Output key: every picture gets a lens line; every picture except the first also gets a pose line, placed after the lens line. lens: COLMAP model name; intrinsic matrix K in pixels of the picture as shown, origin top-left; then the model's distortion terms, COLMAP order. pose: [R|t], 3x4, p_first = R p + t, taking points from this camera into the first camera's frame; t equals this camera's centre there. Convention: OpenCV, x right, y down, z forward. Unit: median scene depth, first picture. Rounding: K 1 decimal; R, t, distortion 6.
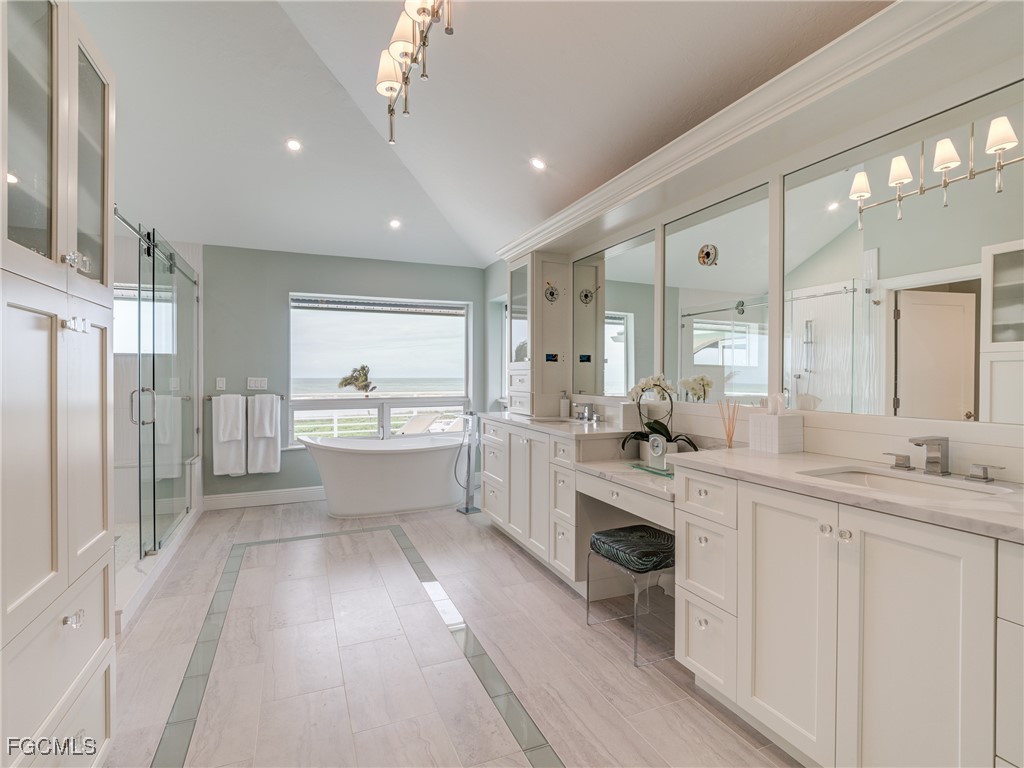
lens RADIAL K [[509.2, 0, 513.0], [0, 509.2, 380.6], [0, 0, 1]] dist [-0.002019, -0.006327]
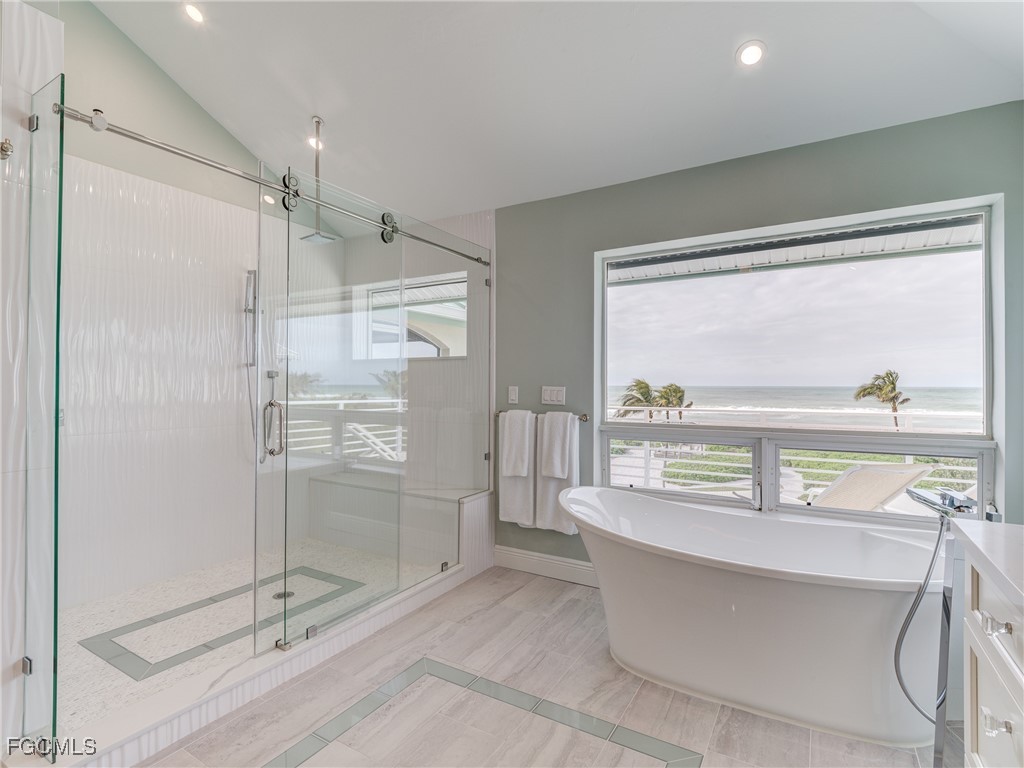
lens RADIAL K [[509.2, 0, 512.1], [0, 509.2, 377.6], [0, 0, 1]] dist [-0.002019, -0.006327]
pose [[0.585364, -0.010784, -0.810699, 0.012963], [-0.007449, 0.999798, -0.018678, -0.004738], [0.810736, 0.016973, 0.585165, 0.571039]]
